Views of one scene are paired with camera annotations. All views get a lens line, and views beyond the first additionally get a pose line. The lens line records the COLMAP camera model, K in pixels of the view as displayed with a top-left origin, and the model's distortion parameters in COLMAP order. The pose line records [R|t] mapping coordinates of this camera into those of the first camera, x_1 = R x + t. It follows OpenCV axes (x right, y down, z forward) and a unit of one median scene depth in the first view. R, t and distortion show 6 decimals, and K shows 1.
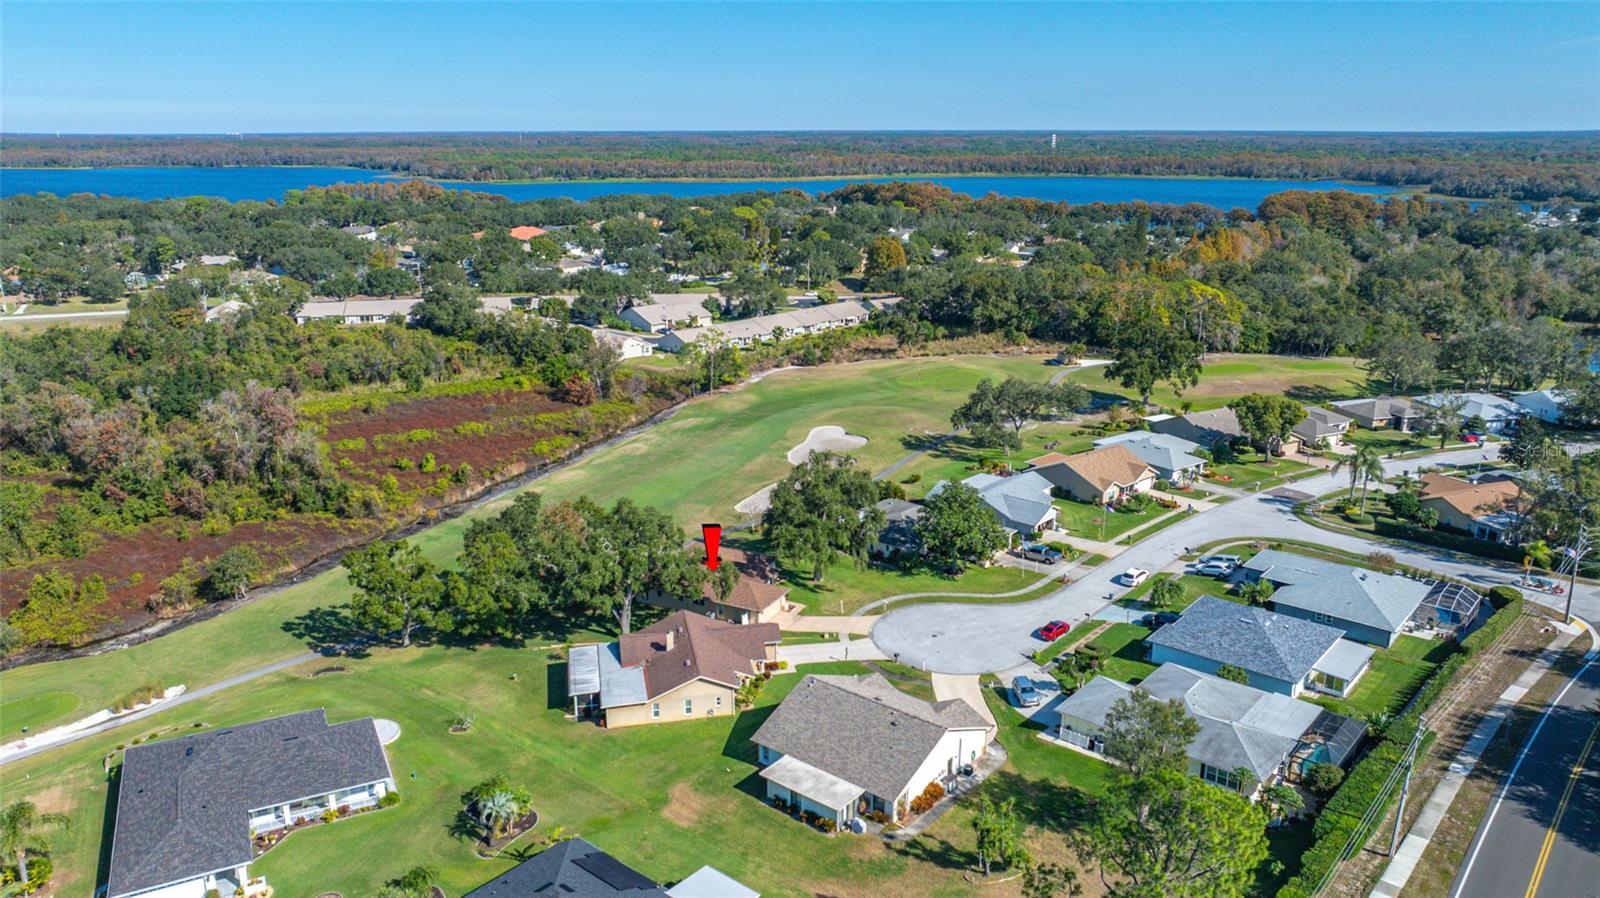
lens RADIAL K [[1135.1, 0, 828.6], [0, 1135.1, 450.3], [0, 0, 1]] dist [-0.007301, -0.006839]
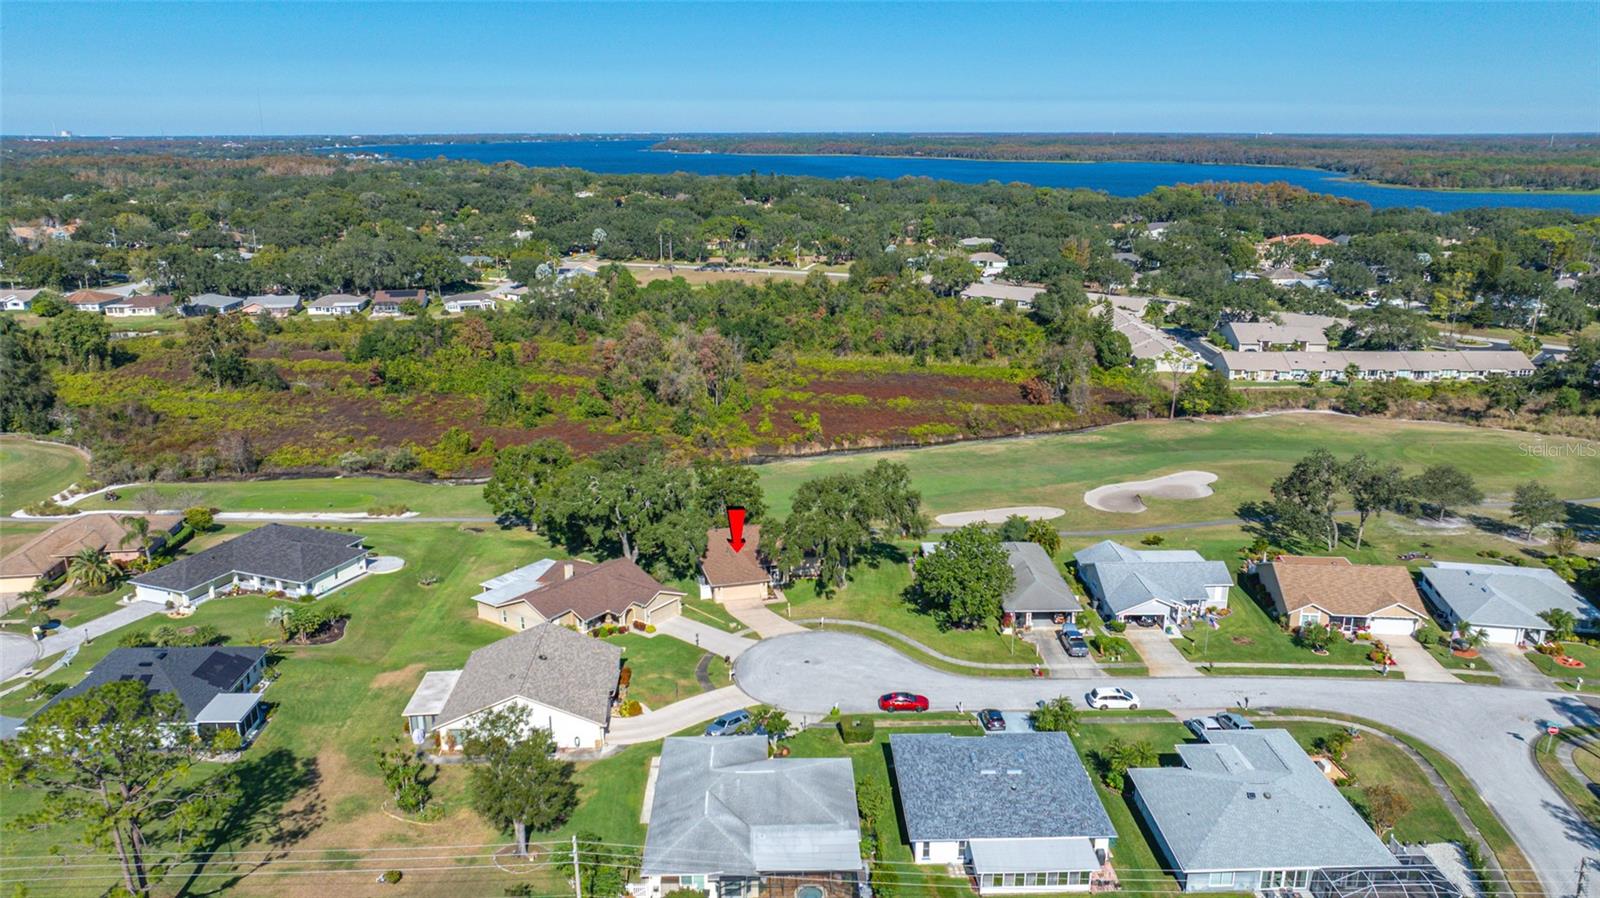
lens RADIAL K [[1147.6, 0, 809.0], [0, 1147.6, 446.2], [0, 0, 1]] dist [-0.010760, -0.001027]
pose [[0.665313, 0.199434, -0.719433, 0.592597], [-0.204352, 0.975504, 0.081439, -0.070617], [0.718052, 0.092835, 0.689770, 0.262541]]
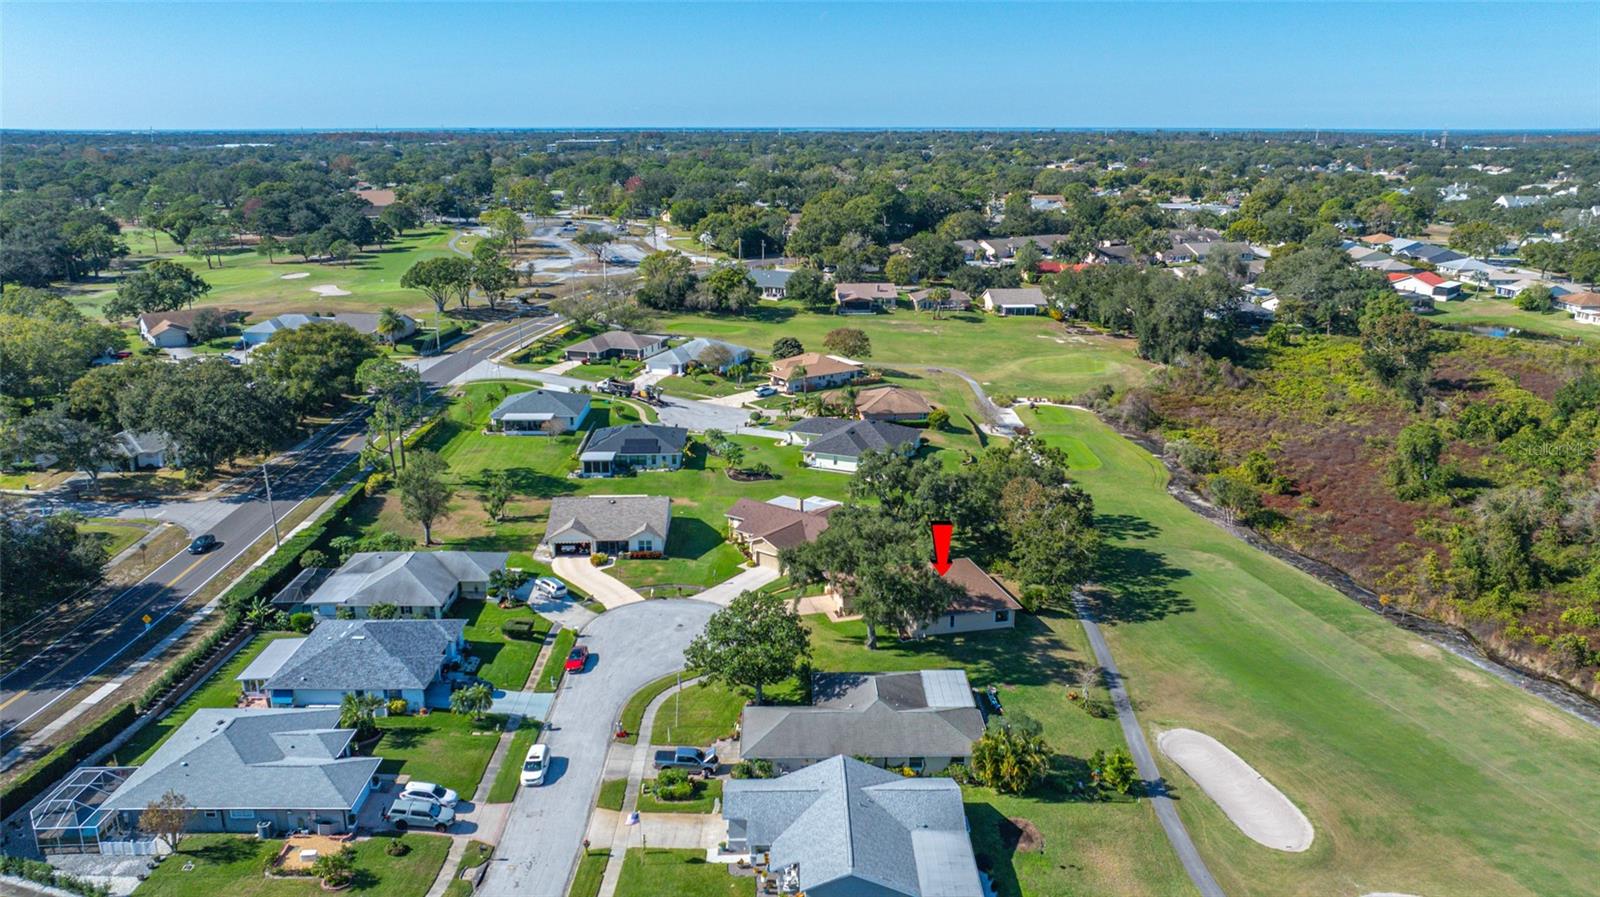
lens RADIAL K [[1147.6, 0, 809.0], [0, 1147.6, 445.7], [0, 0, 1]] dist [-0.010760, -0.001027]
pose [[-0.758639, 0.178147, -0.626682, 0.493781], [-0.176794, 0.869507, 0.461195, -0.373172], [0.627065, 0.460674, -0.628147, 1.308249]]
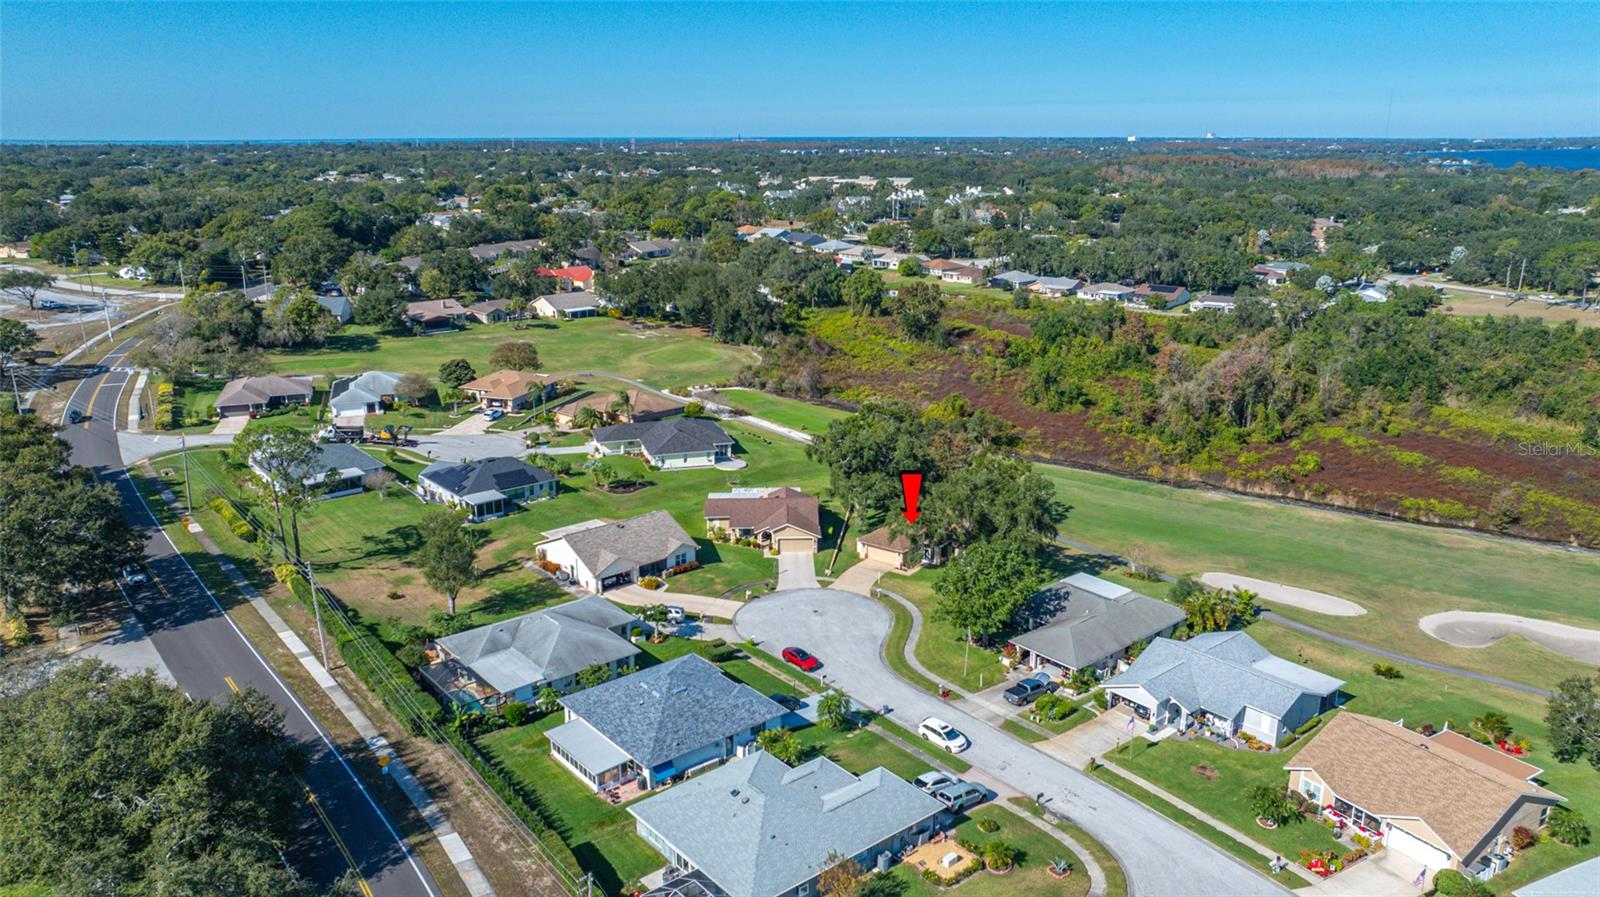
lens RADIAL K [[1116.9, 0, 795.5], [0, 1116.9, 499.0], [0, 0, 1]] dist [-0.010021, 0.002528]
pose [[-0.183342, 0.307637, -0.933673, 0.826558], [-0.266903, 0.898519, 0.348464, -0.229804], [0.946123, 0.313088, -0.082627, 0.825768]]
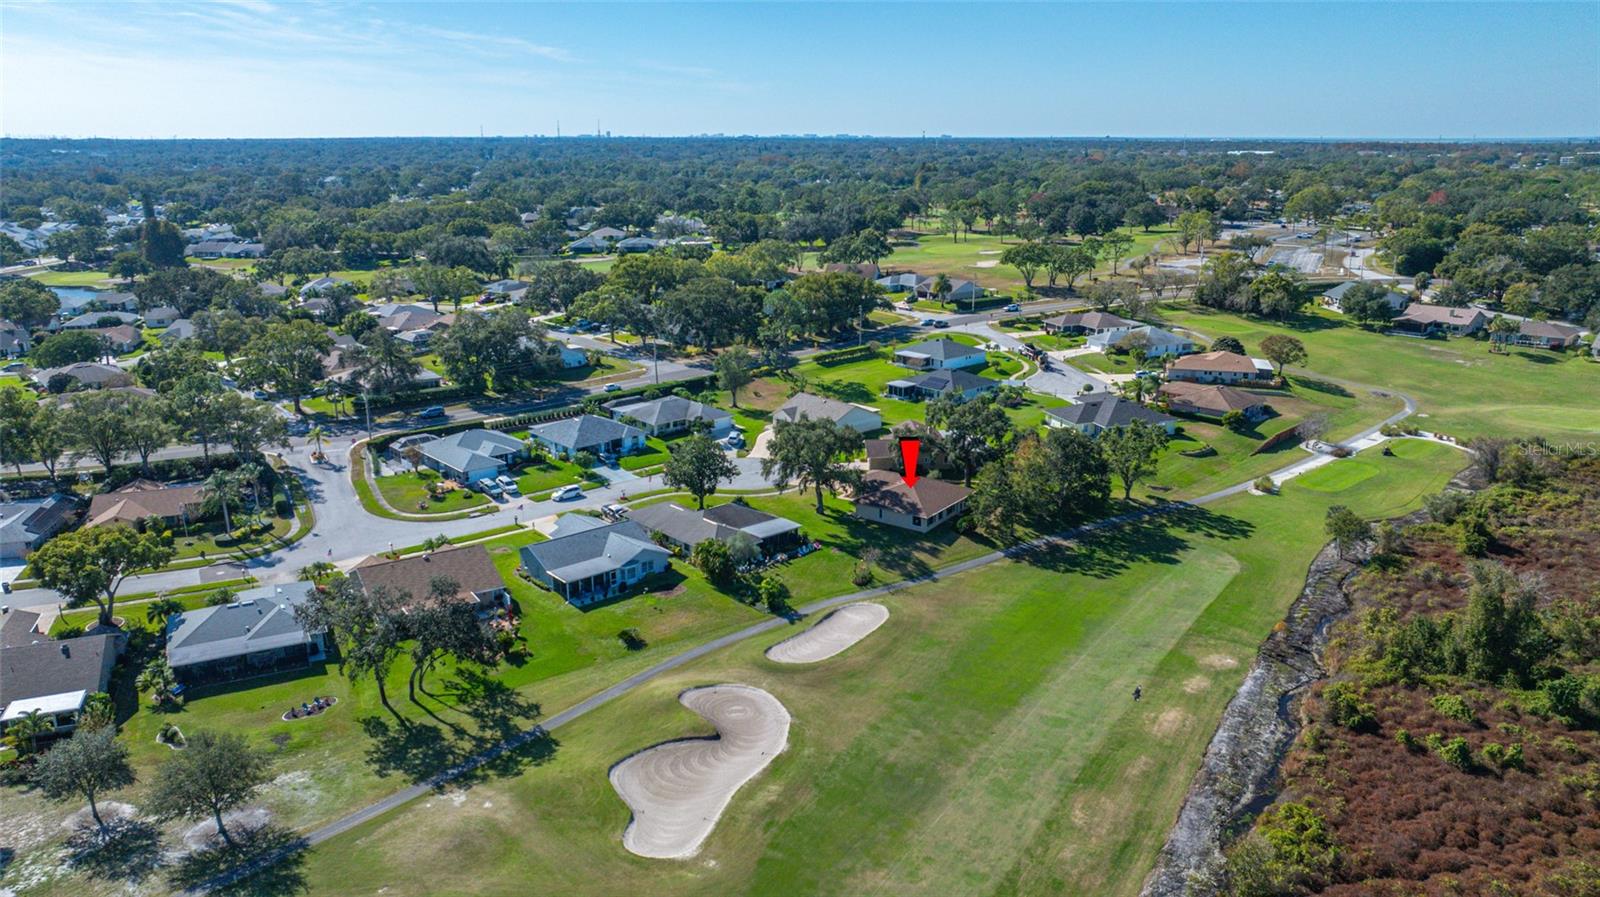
lens RADIAL K [[1147.6, 0, 809.0], [0, 1147.6, 445.7], [0, 0, 1]] dist [-0.010760, -0.001027]
pose [[-0.988142, -0.037011, 0.149016, -0.157444], [0.045323, 0.856963, 0.513381, -0.505904], [-0.146702, 0.514047, -0.845123, 1.786902]]
